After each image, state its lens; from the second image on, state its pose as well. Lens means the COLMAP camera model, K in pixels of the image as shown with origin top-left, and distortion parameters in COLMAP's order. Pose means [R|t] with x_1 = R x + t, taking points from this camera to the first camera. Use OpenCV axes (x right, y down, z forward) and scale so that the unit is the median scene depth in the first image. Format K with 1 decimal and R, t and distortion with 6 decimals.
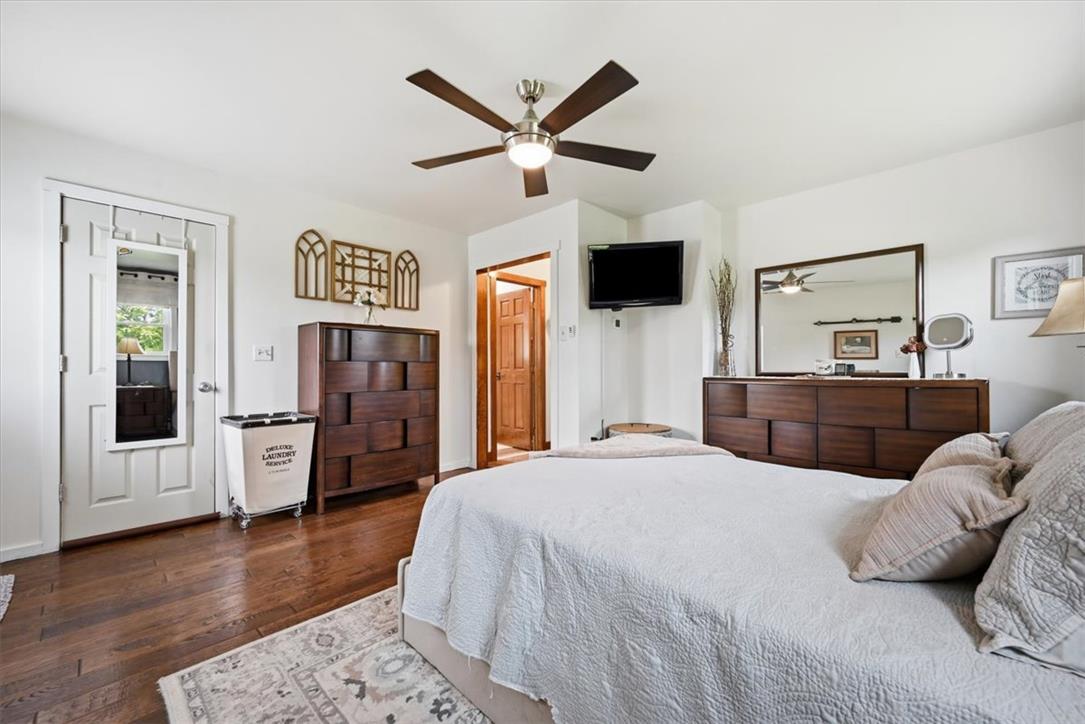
lens RADIAL K [[426.6, 0, 543.7], [0, 426.6, 365.0], [0, 0, 1]] dist [-0.000305, -0.000330]
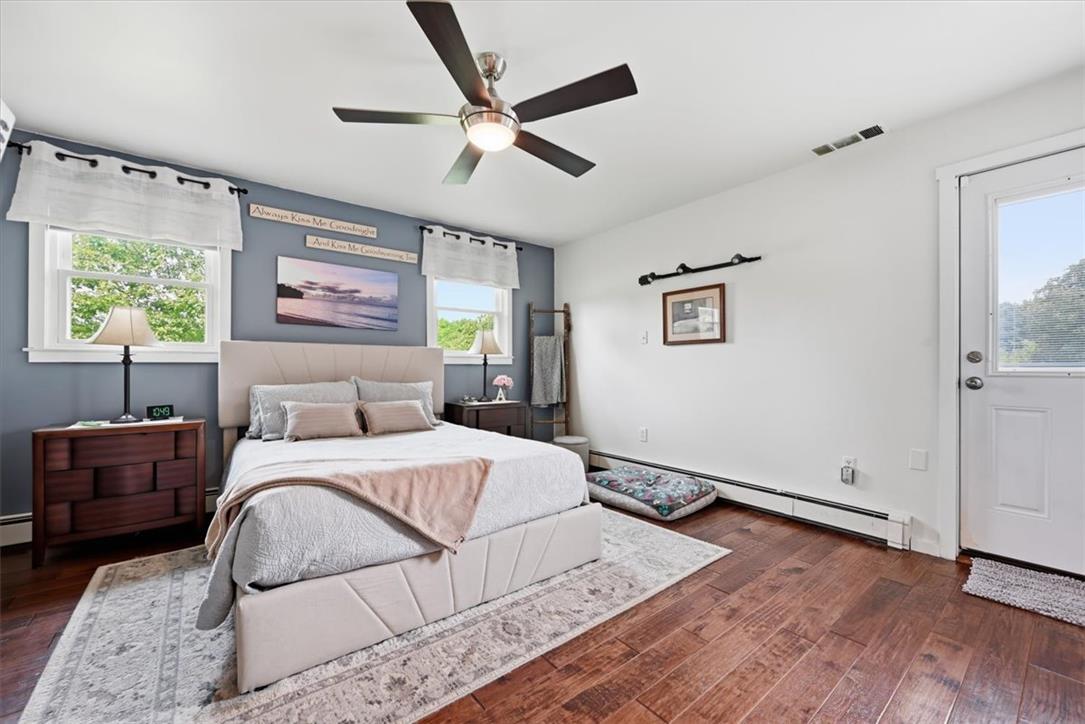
lens RADIAL K [[431.2, 0, 545.0], [0, 431.2, 370.6], [0, 0, 1]] dist [-0.017066, -0.000460]
pose [[-0.989484, 0.006951, 0.144478, -0.364613], [0.006224, 0.999966, -0.005484, 0.030433], [-0.144511, -0.004528, -0.989493, 2.423414]]
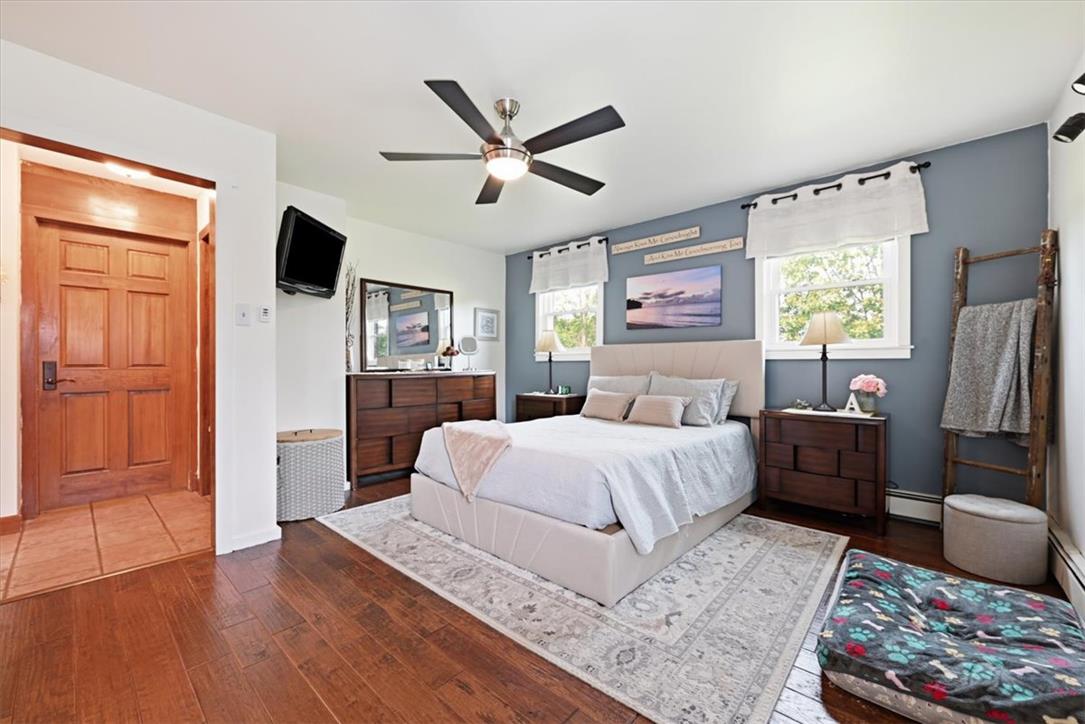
lens RADIAL K [[426.6, 0, 543.7], [0, 426.6, 365.0], [0, 0, 1]] dist [-0.000305, -0.000330]
pose [[-0.021757, 0.000024, 0.999763, -1.437408], [-0.004612, 0.999989, -0.000124, 0.009572], [-0.999753, -0.004614, -0.021757, 1.200077]]
